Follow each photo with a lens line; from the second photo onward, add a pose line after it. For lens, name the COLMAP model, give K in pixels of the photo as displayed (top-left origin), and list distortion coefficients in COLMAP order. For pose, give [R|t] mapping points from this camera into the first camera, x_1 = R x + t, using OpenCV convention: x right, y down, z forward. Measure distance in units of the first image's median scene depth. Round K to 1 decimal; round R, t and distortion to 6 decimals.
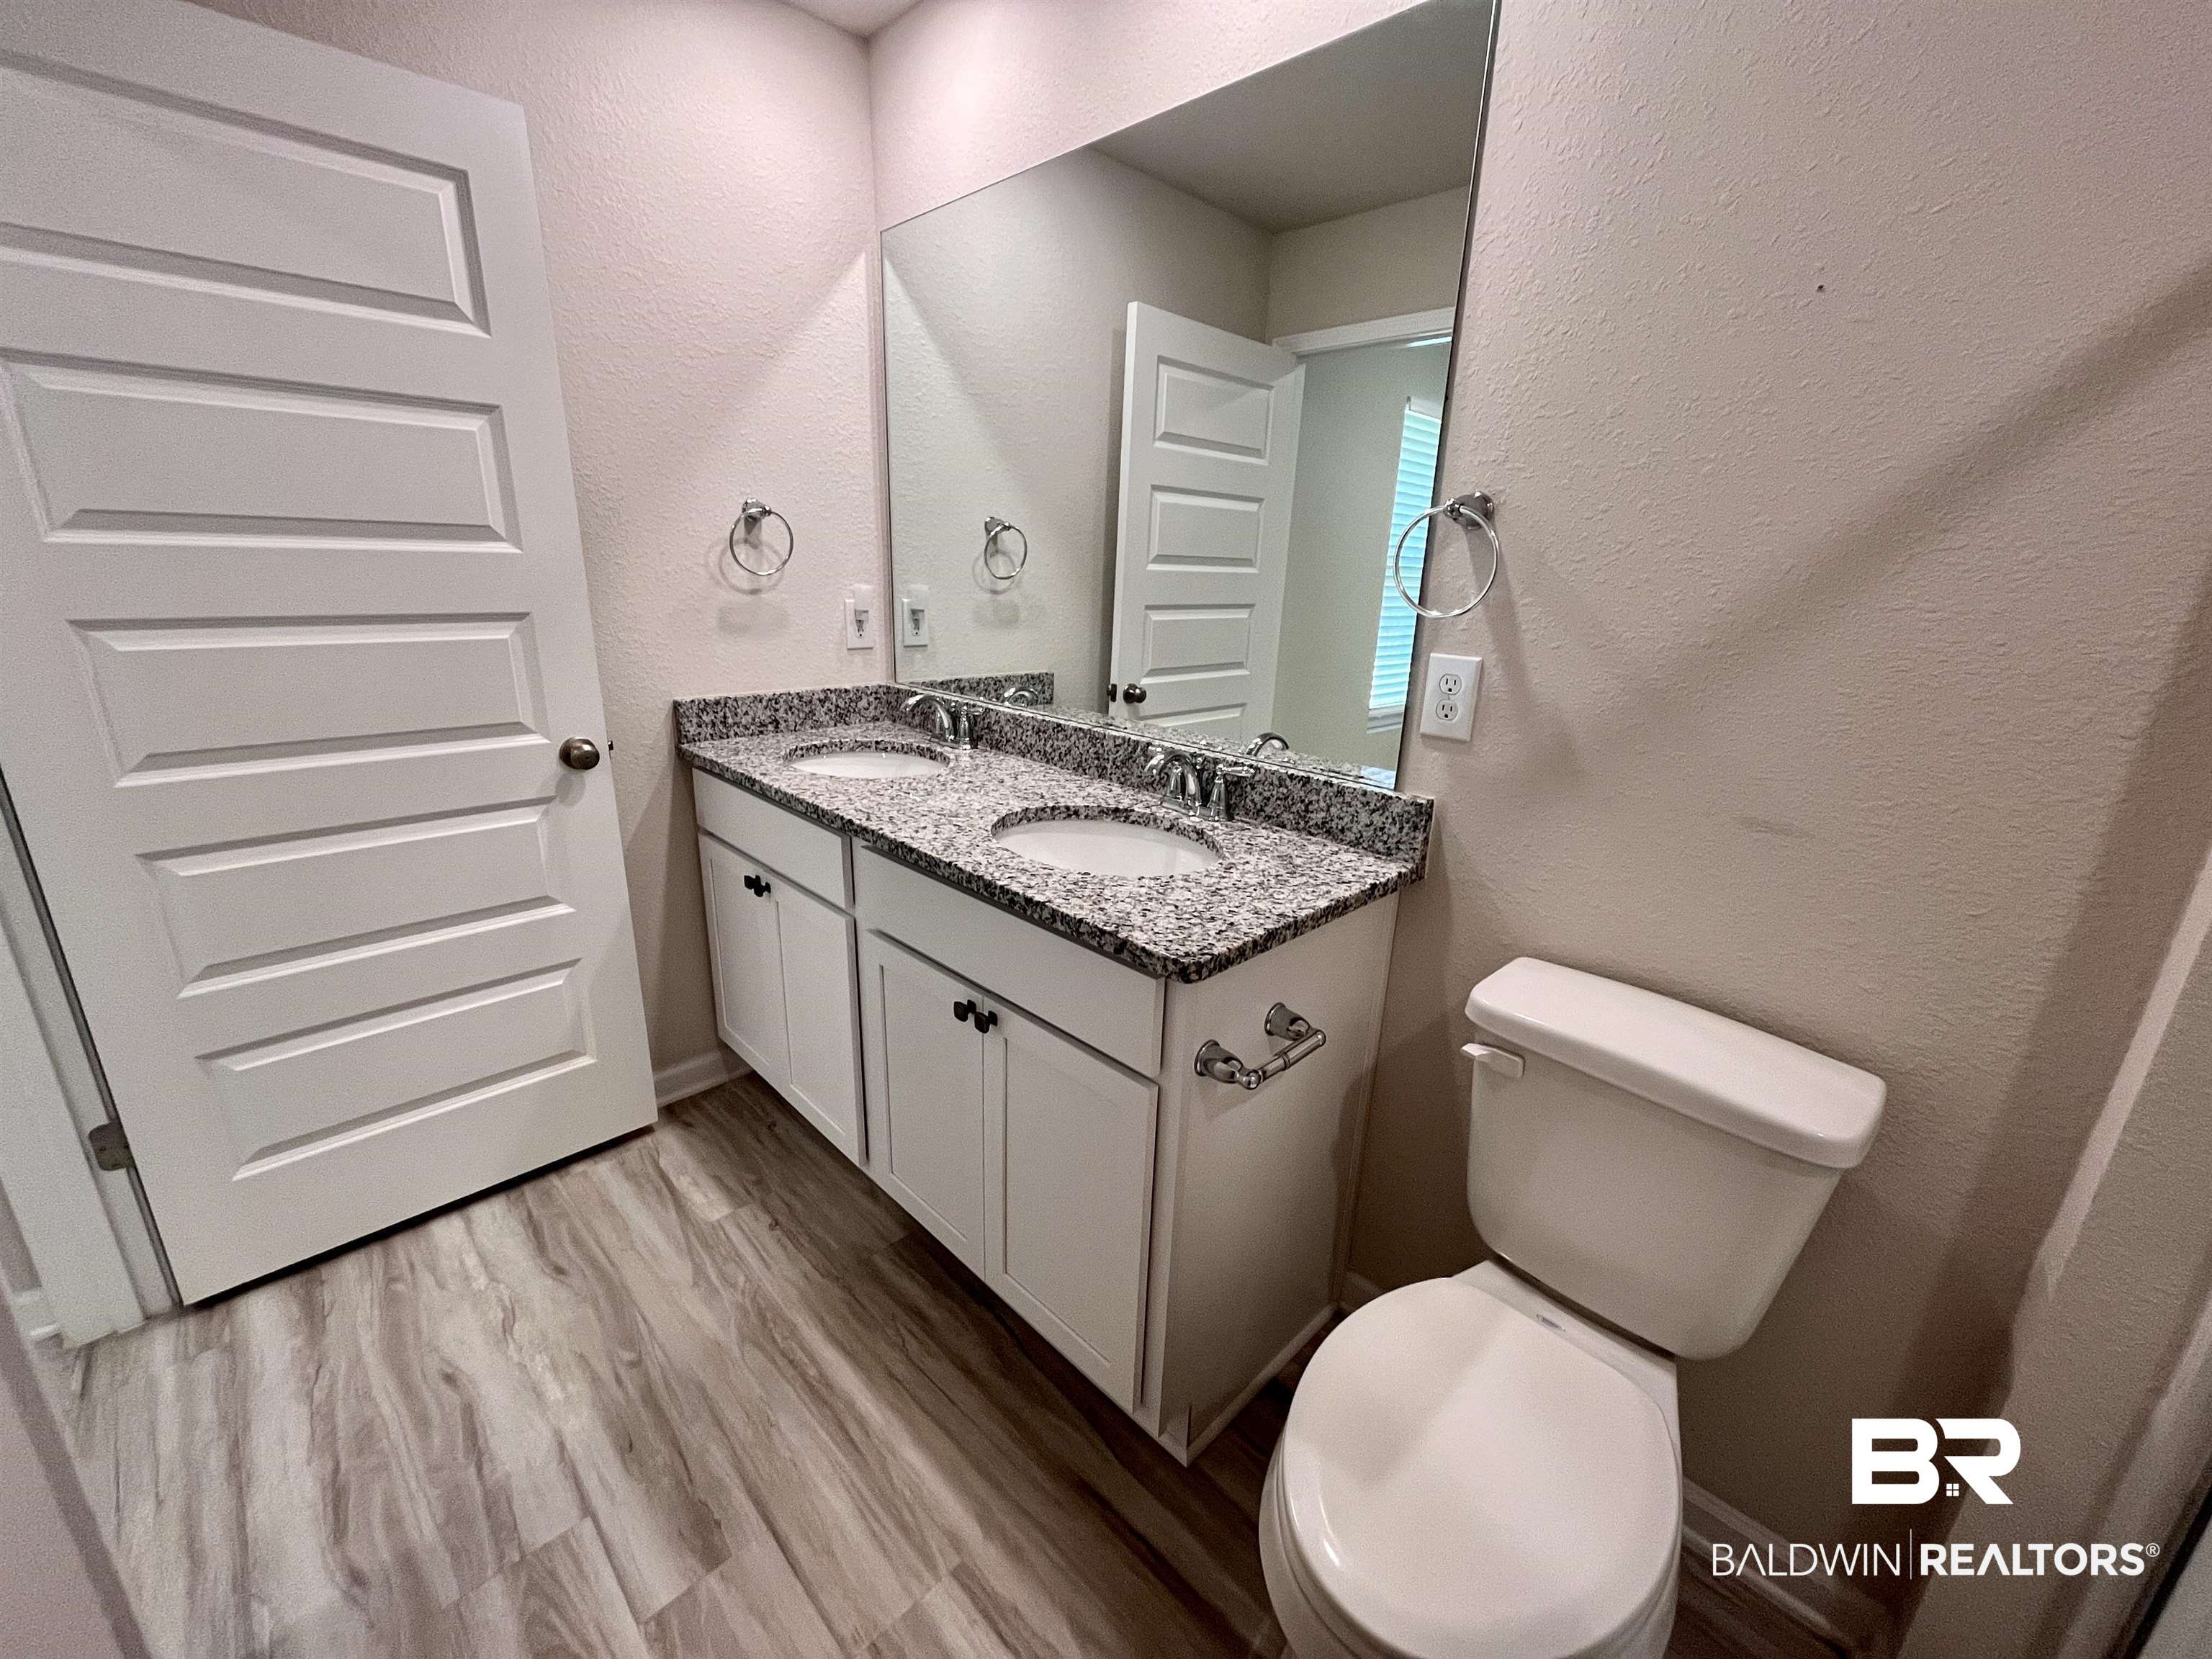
lens RADIAL K [[900.0, 0, 1096.3], [0, 900.0, 833.6], [0, 0, 1]] dist [0.000241, 0.000134]
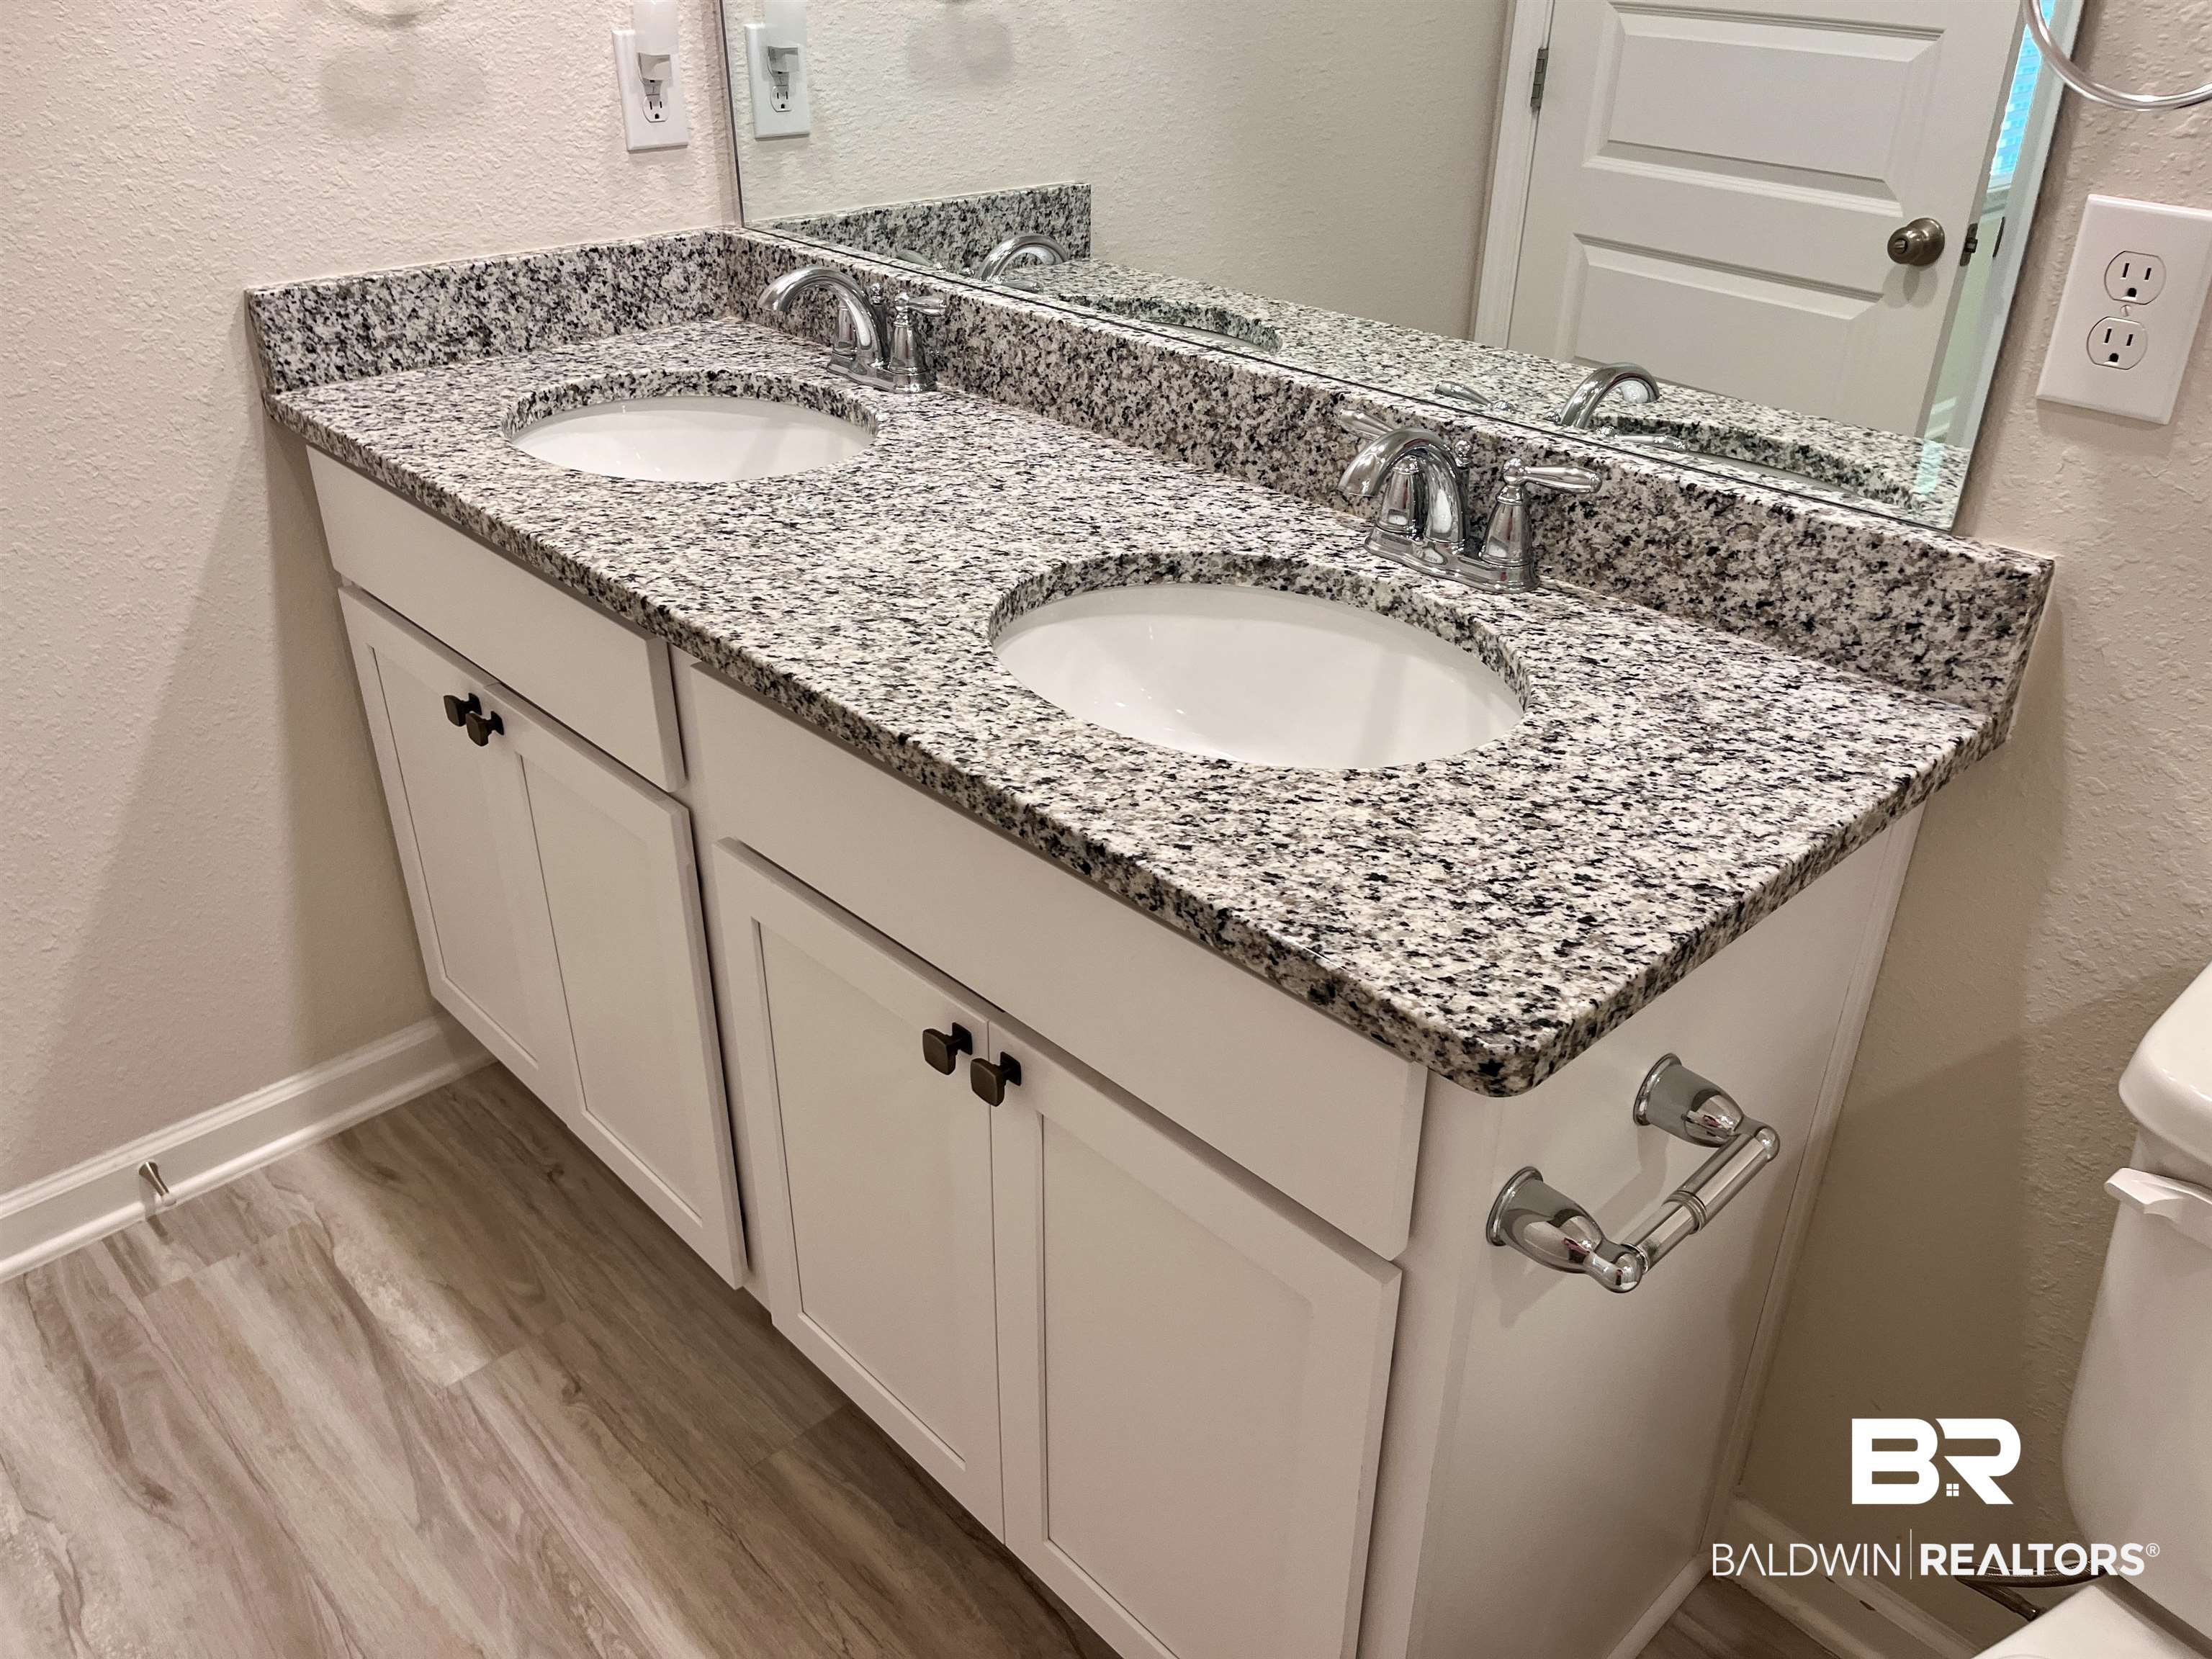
lens RADIAL K [[1682.7, 0, 1116.5], [0, 1682.7, 826.7], [0, 0, 1]] dist [0.067769, -0.100803]
pose [[0.999724, -0.013311, -0.019341, -0.037308], [0.017172, 0.976312, 0.215687, -0.081166], [0.016012, -0.215960, 0.976271, 0.170440]]
